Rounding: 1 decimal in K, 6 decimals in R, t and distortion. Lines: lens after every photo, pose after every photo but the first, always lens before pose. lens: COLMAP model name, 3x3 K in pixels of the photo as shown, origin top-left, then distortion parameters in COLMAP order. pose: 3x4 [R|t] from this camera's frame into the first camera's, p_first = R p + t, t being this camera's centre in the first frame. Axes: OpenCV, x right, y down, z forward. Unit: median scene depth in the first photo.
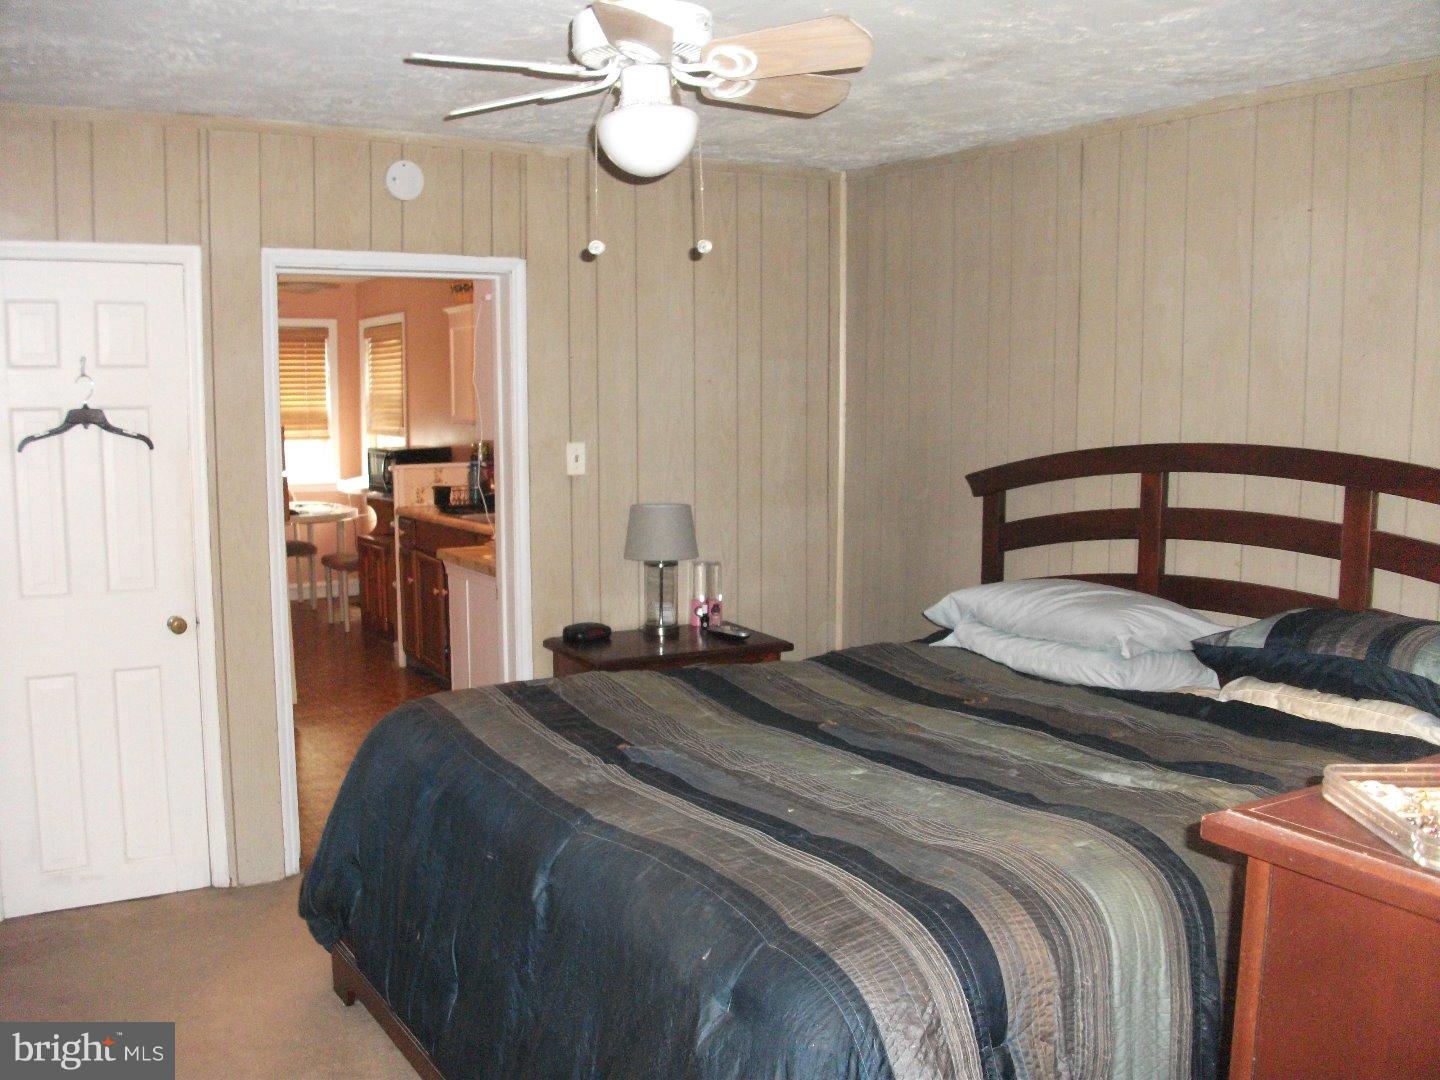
lens RADIAL K [[1365.9, 0, 719.7], [0, 1365.9, 537.8], [0, 0, 1]] dist [-0.081425, 0.000000]
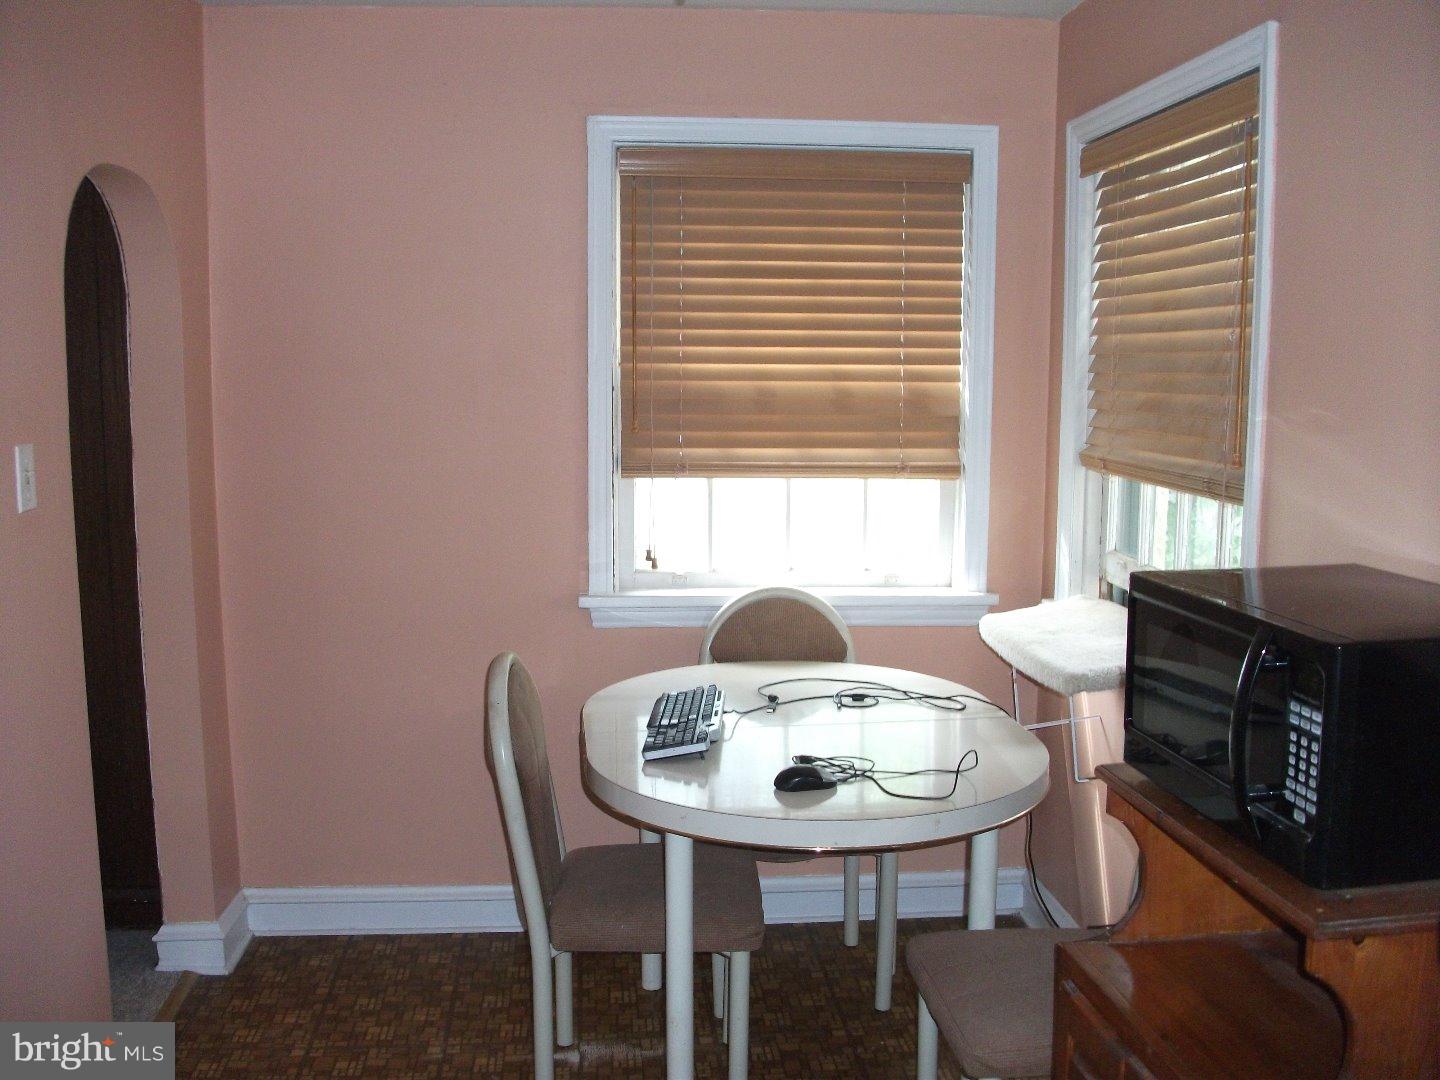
lens RADIAL K [[1365.9, 0, 719.6], [0, 1365.9, 538.7], [0, 0, 1]] dist [-0.081425, 0.000000]
pose [[0.909216, 0.062650, -0.411584, -0.201522], [-0.051114, 0.997932, 0.038987, -0.067201], [0.413175, -0.014409, 0.910538, 0.663311]]
